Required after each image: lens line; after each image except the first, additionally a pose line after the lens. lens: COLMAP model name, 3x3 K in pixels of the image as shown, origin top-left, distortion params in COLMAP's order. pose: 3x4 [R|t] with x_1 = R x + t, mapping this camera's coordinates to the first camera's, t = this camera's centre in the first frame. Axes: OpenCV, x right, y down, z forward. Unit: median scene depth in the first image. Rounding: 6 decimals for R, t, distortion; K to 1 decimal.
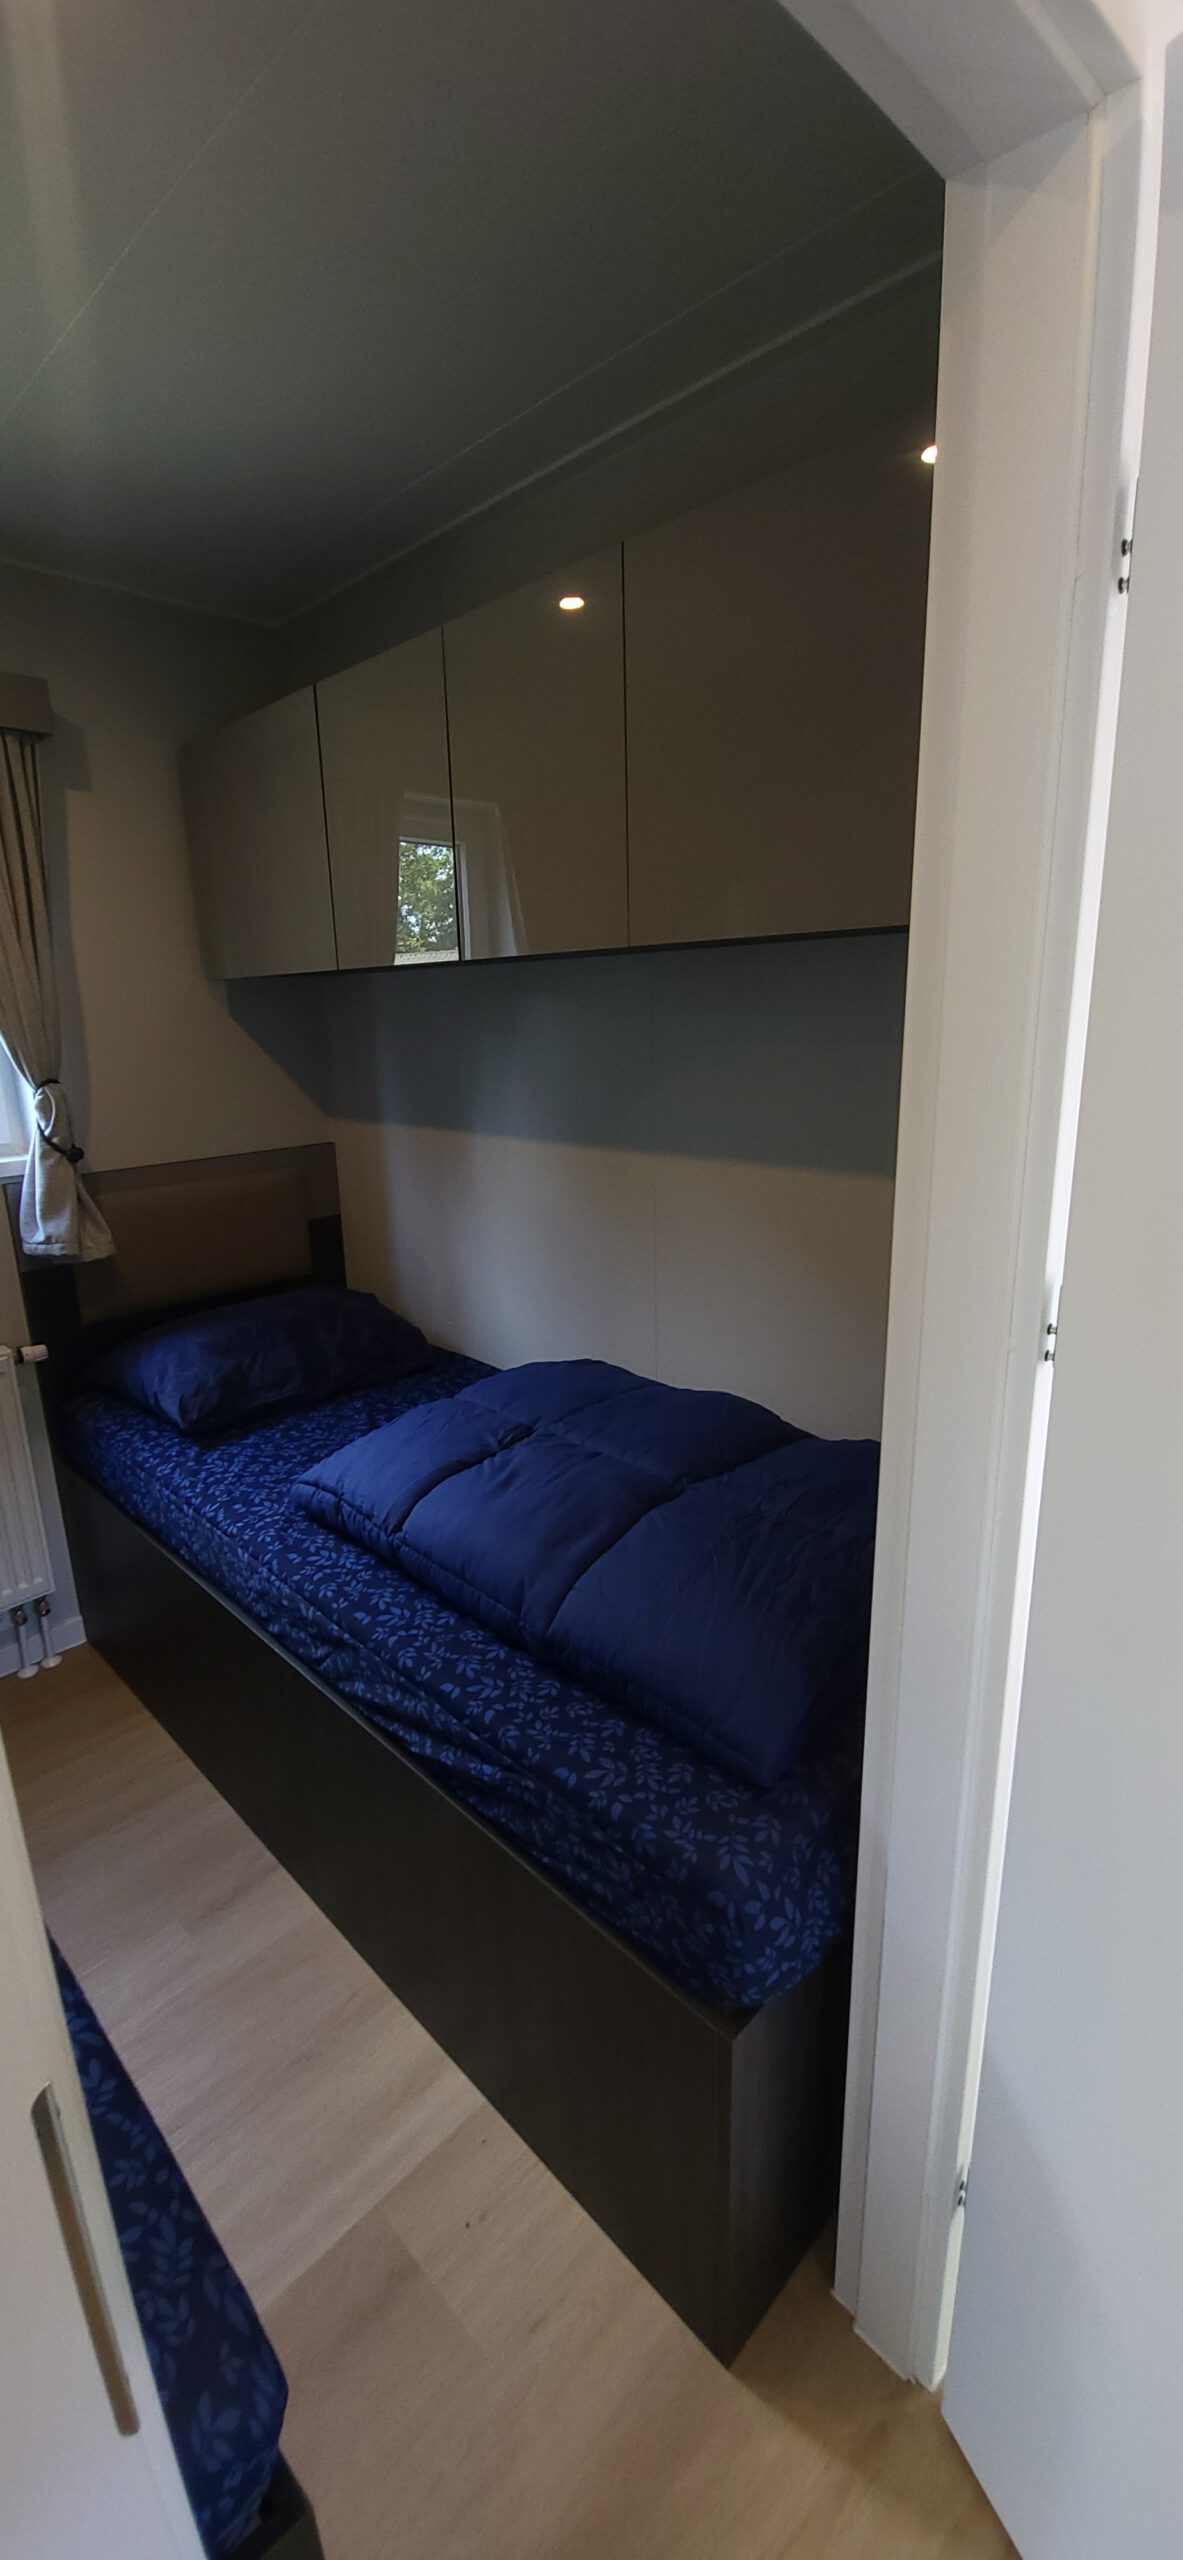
lens RADIAL K [[1007.4, 0, 589.4], [0, 1007.4, 1273.2], [0, 0, 1]] dist [-0.002726, -0.008901]
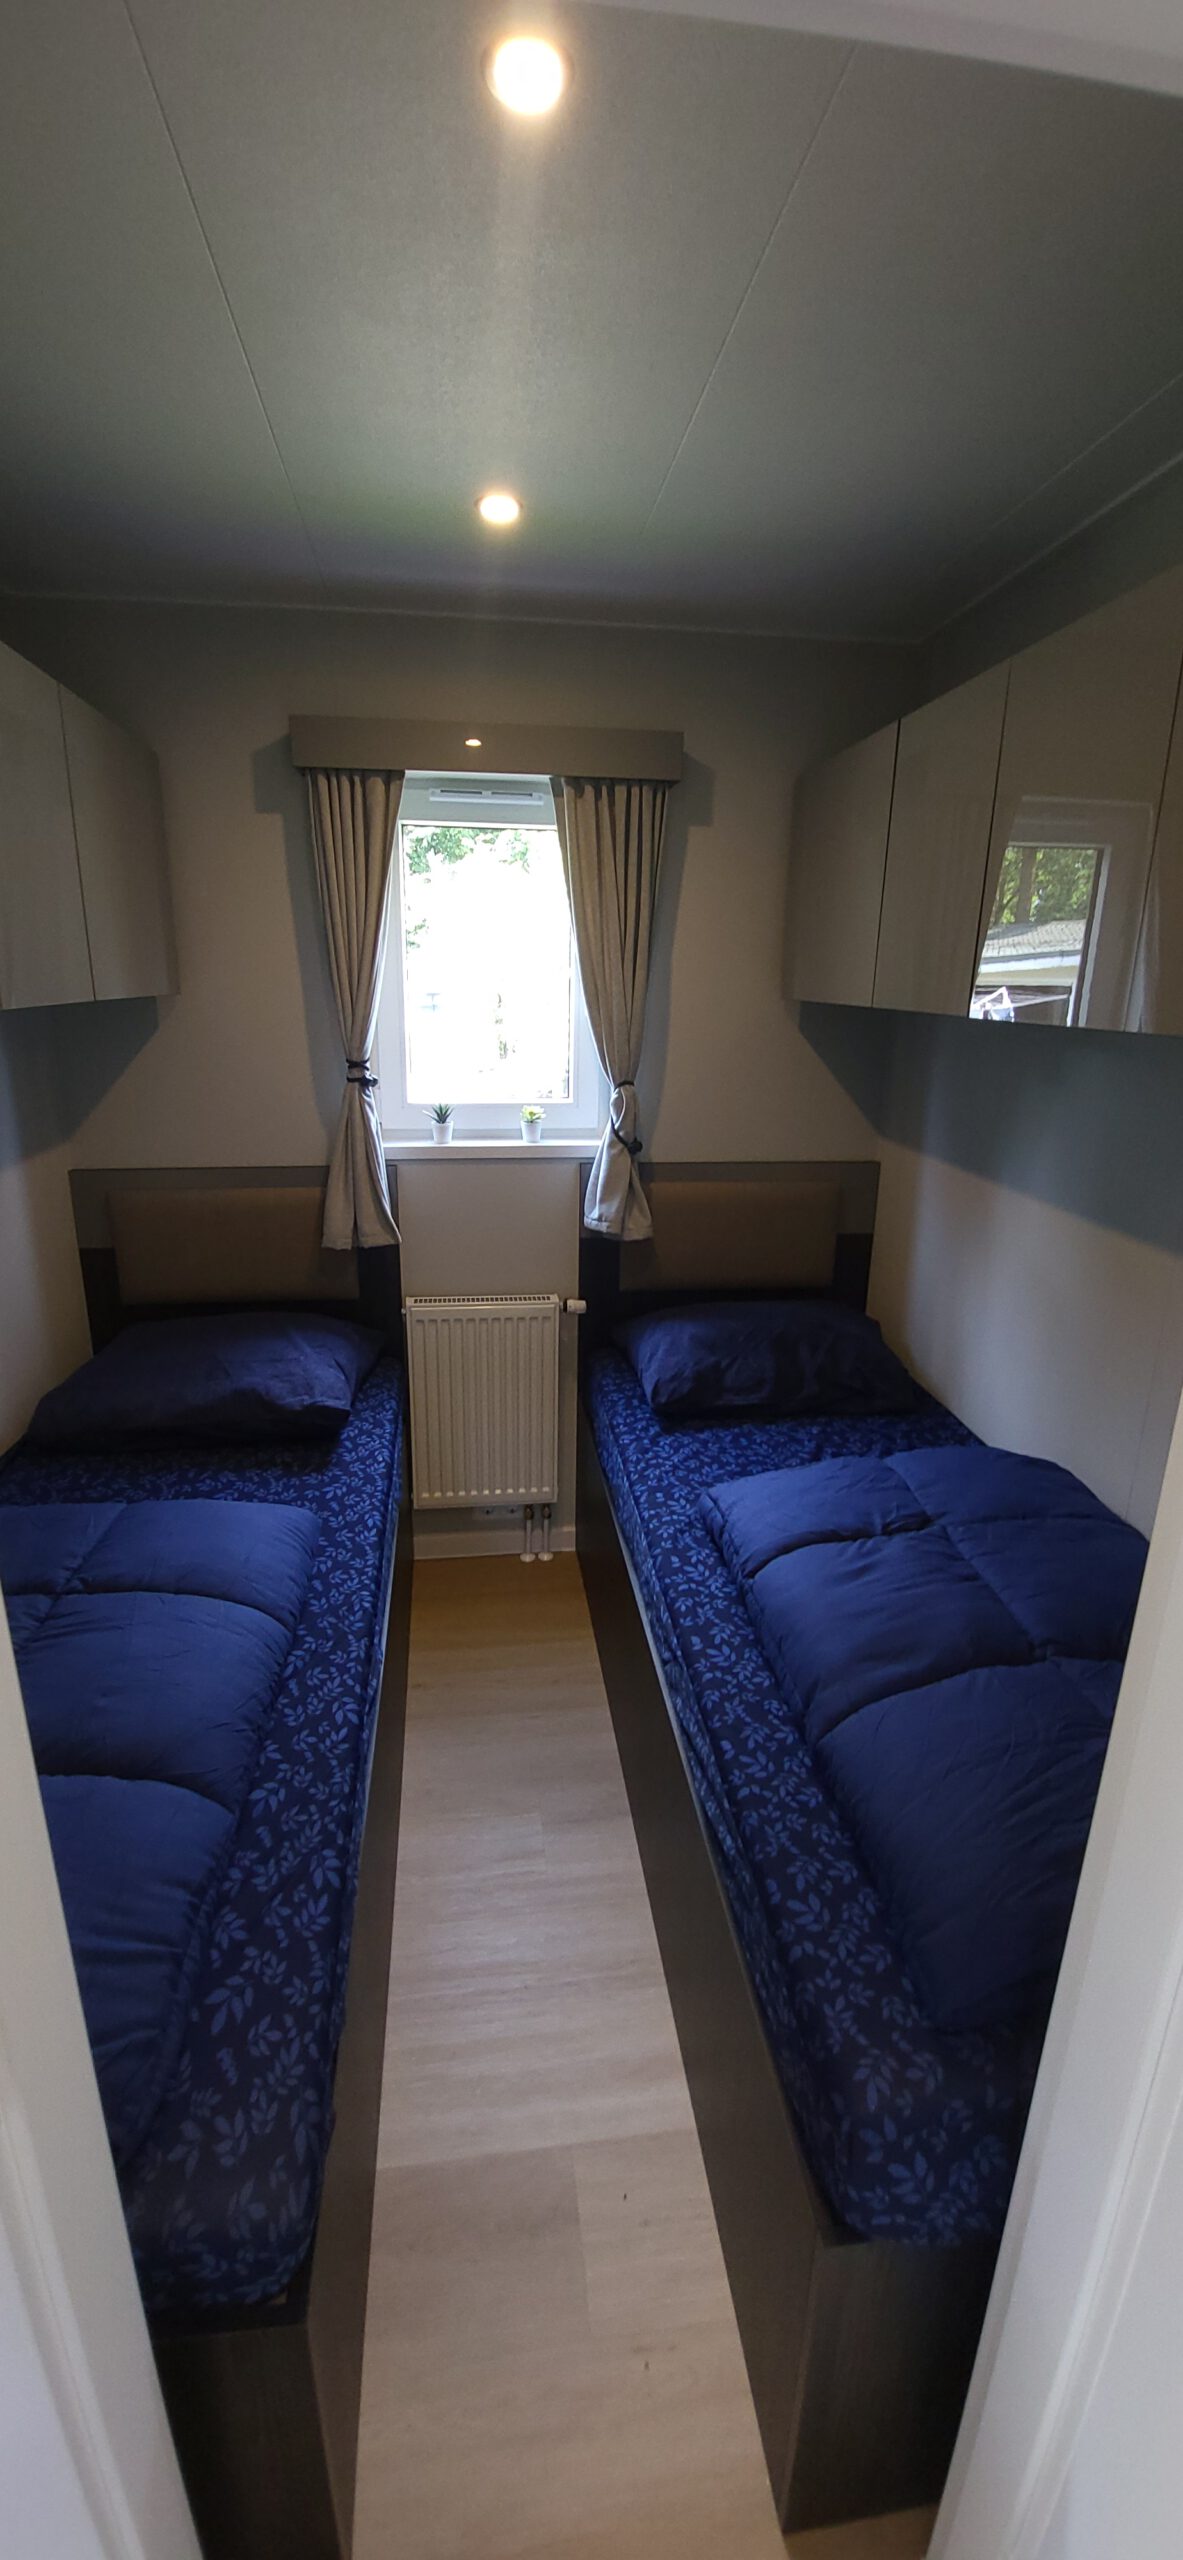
lens RADIAL K [[1007.4, 0, 589.4], [0, 1007.4, 1273.2], [0, 0, 1]] dist [-0.002726, -0.008901]
pose [[0.794581, 0.211800, -0.569019, 0.163746], [-0.192939, 0.976686, 0.094121, -0.093158], [0.575687, 0.034999, 0.816920, 0.041204]]
